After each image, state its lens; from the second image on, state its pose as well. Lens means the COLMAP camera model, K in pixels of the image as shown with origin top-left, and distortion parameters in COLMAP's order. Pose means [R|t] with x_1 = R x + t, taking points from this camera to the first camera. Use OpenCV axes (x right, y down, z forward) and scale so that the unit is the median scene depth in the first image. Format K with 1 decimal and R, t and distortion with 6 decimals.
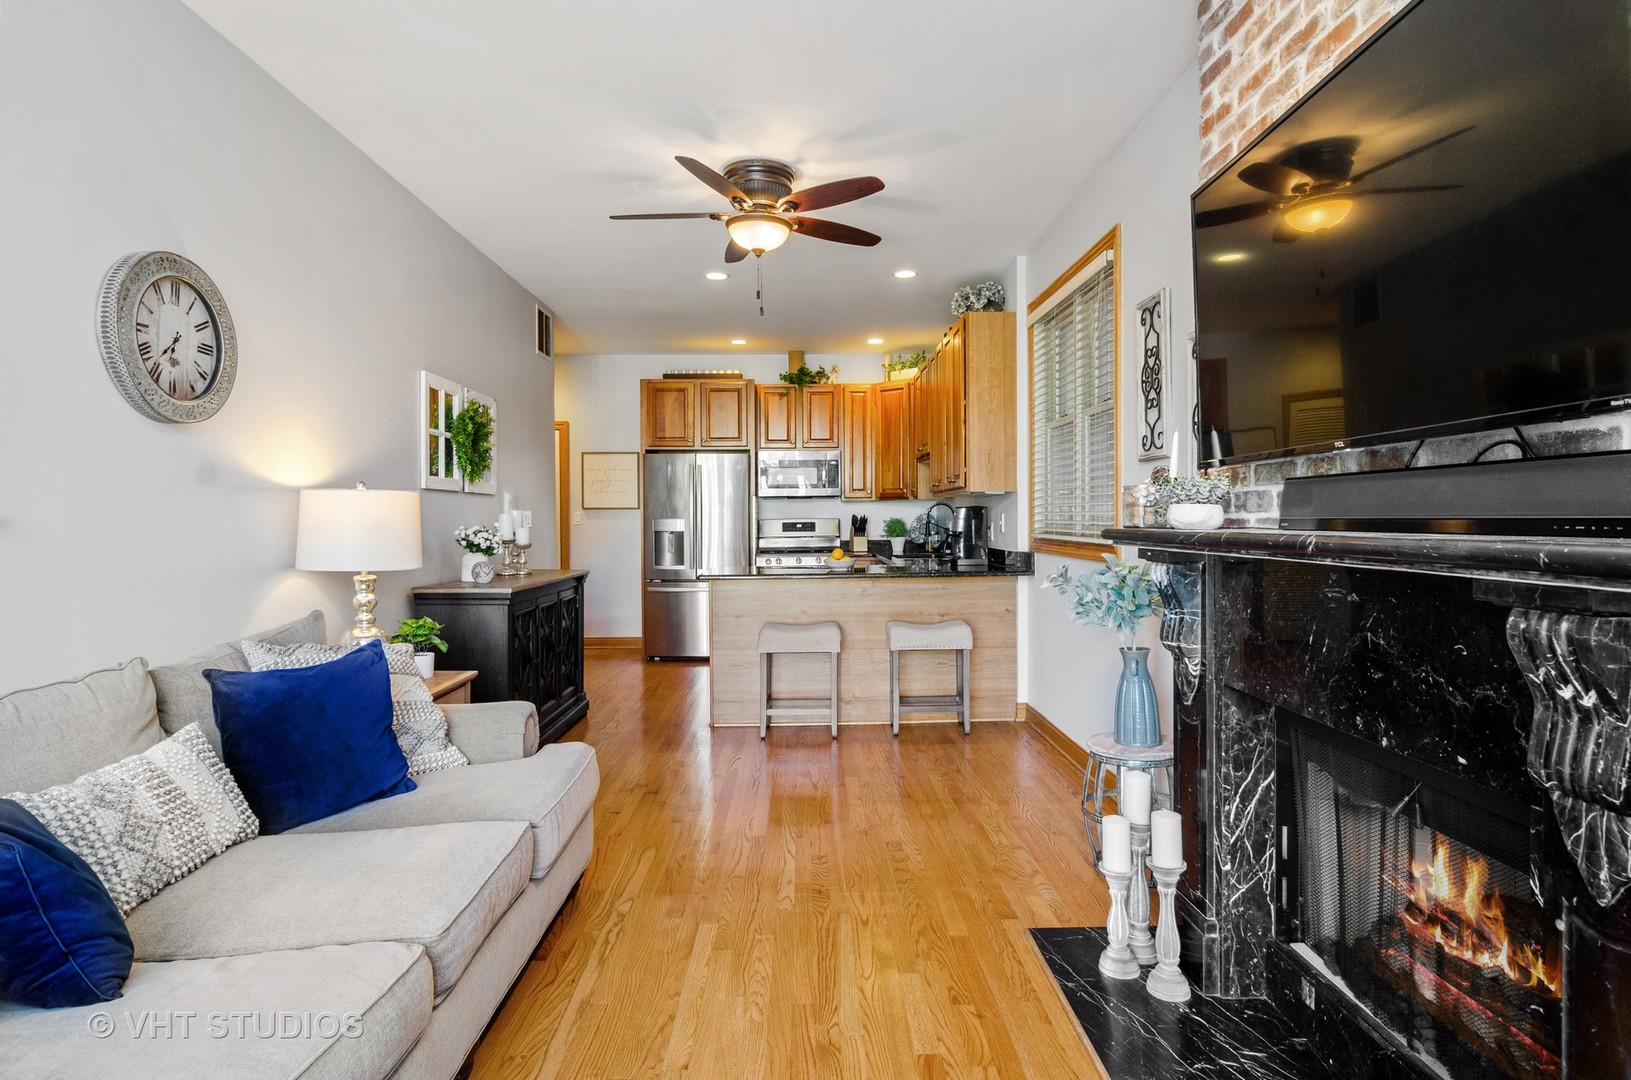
lens RADIAL K [[867.8, 0, 815.1], [0, 867.8, 521.3], [0, 0, 1]] dist [-0.000172, 0.000127]
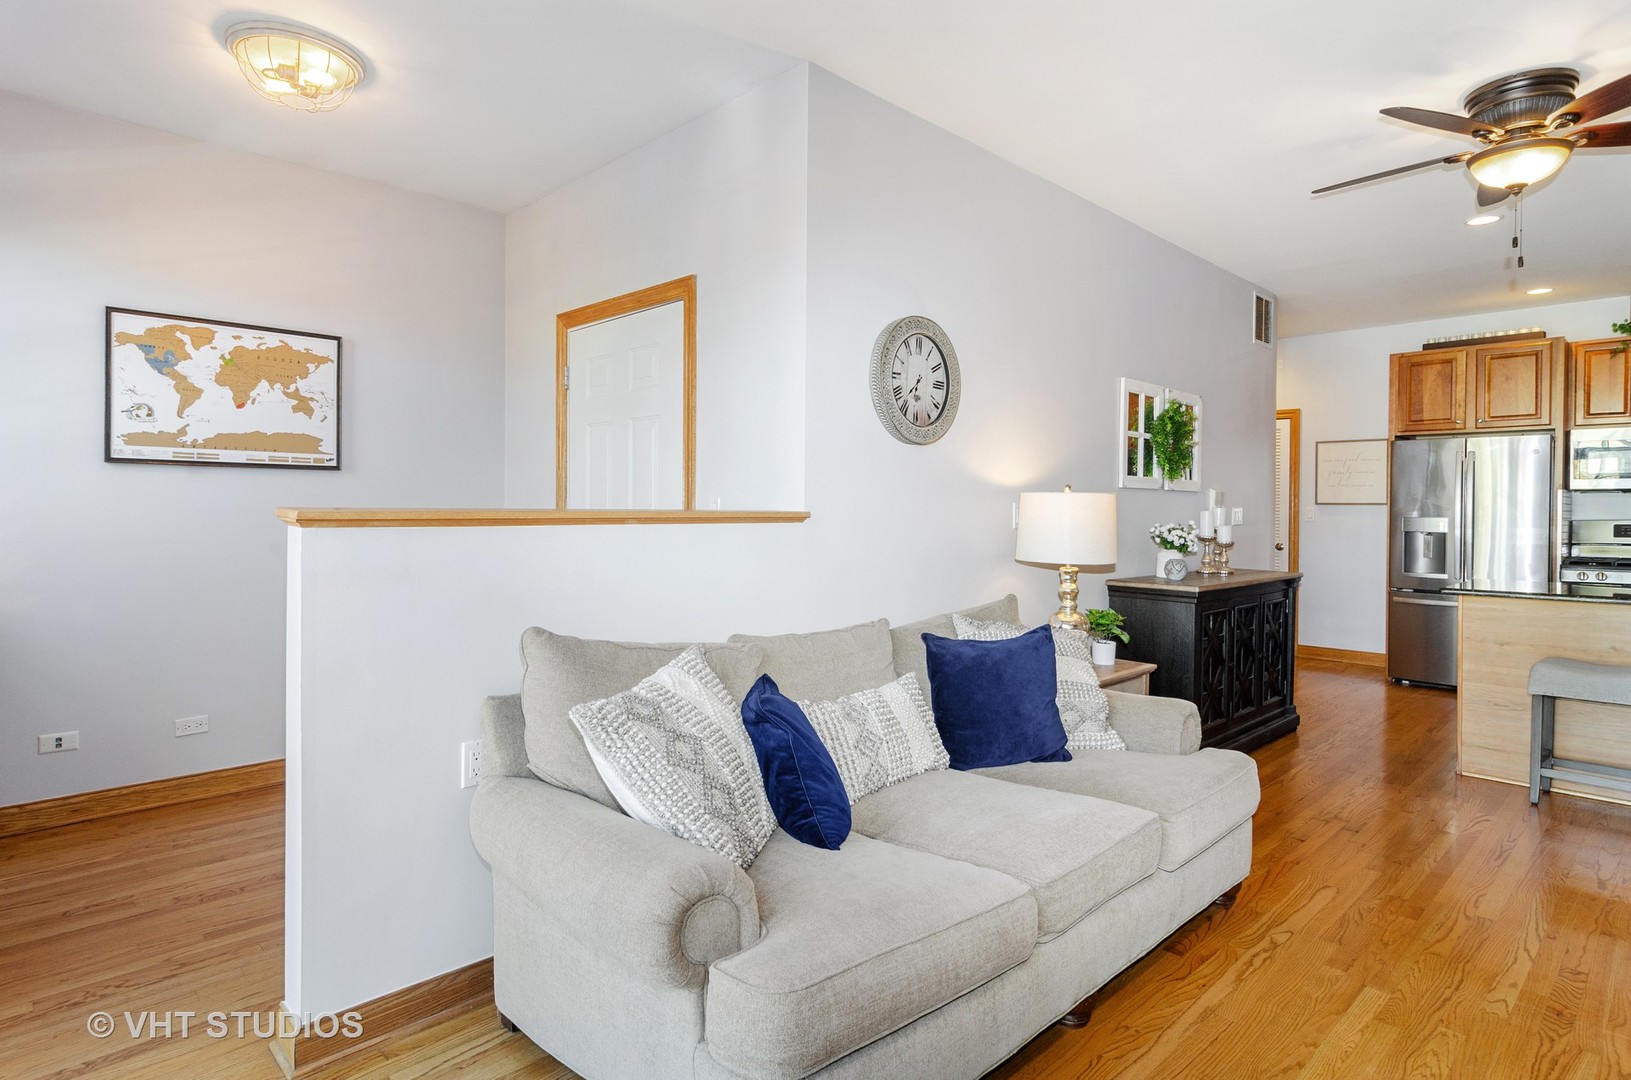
lens RADIAL K [[880.4, 0, 817.9], [0, 880.4, 501.7], [0, 0, 1]] dist [0.000175, 0.000641]
pose [[0.683639, 0.006347, -0.729793, 0.087551], [-0.013438, 0.999902, -0.003892, -0.011361], [0.729697, 0.012468, 0.683657, -0.016690]]
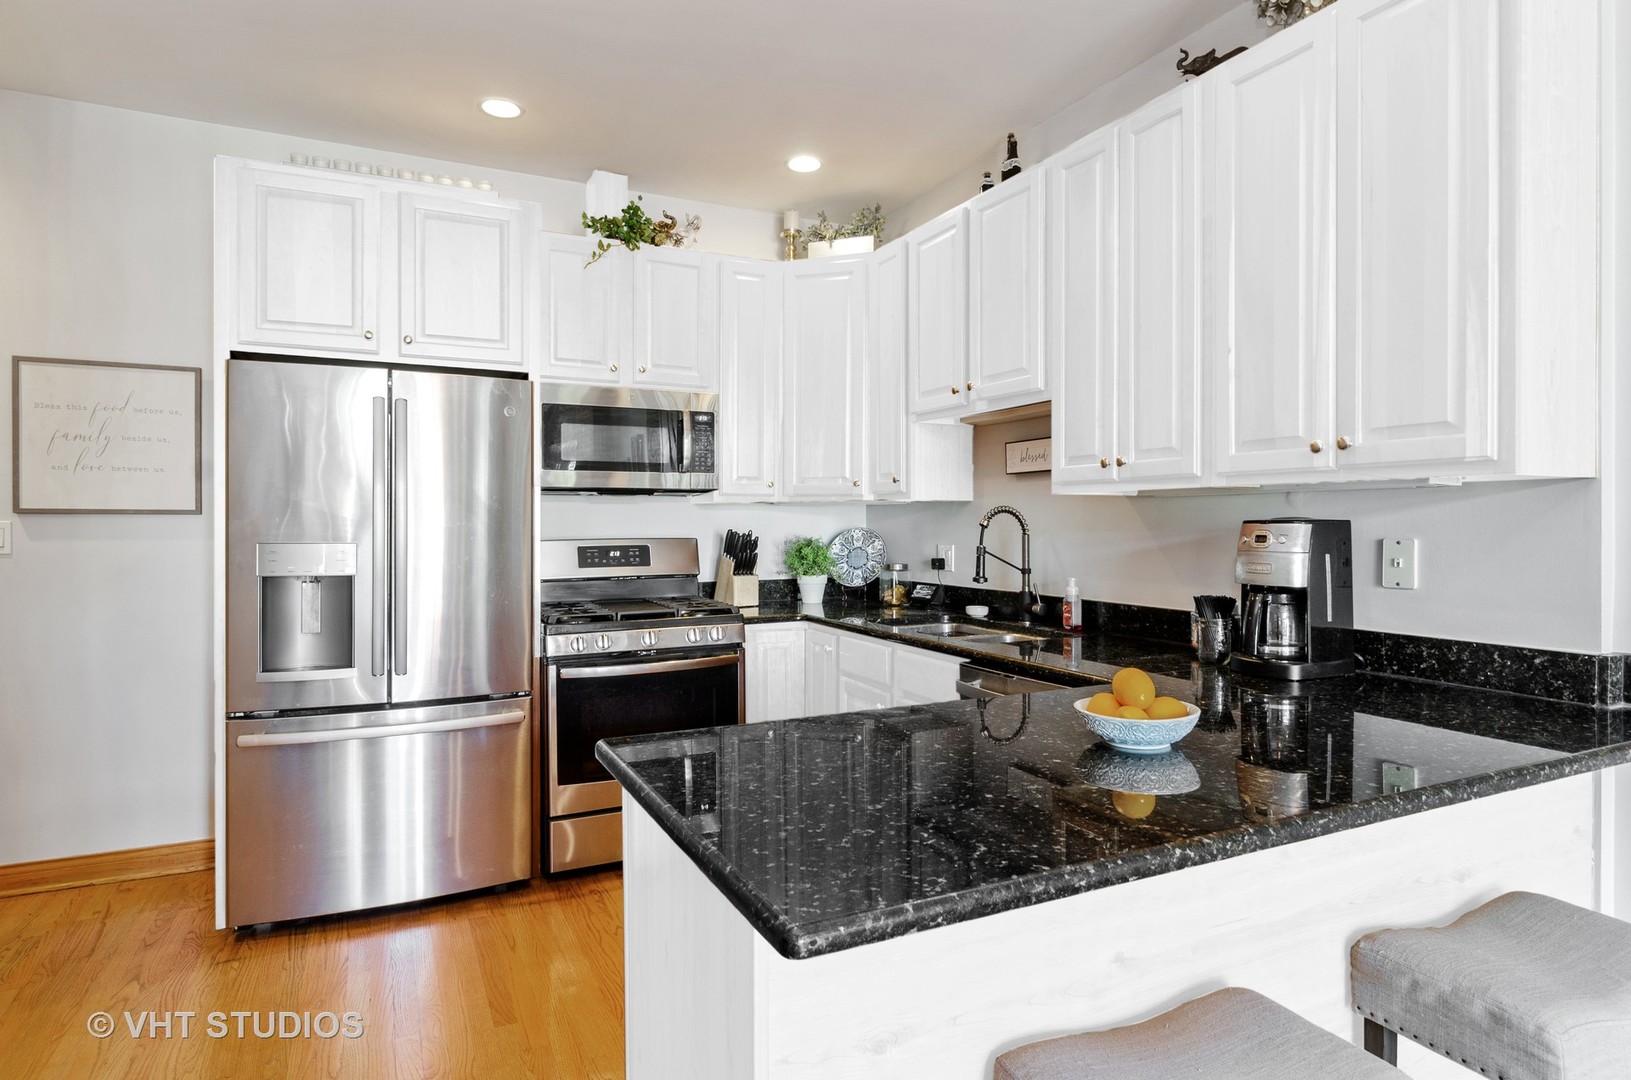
lens RADIAL K [[903.2, 0, 815.1], [0, 903.2, 521.6], [0, 0, 1]] dist [-0.002693, -0.000675]
pose [[0.906830, 0.007421, 0.421431, -0.232020], [-0.005196, 0.999966, -0.006427, -0.017231], [-0.421464, 0.003638, 0.906838, 0.974667]]
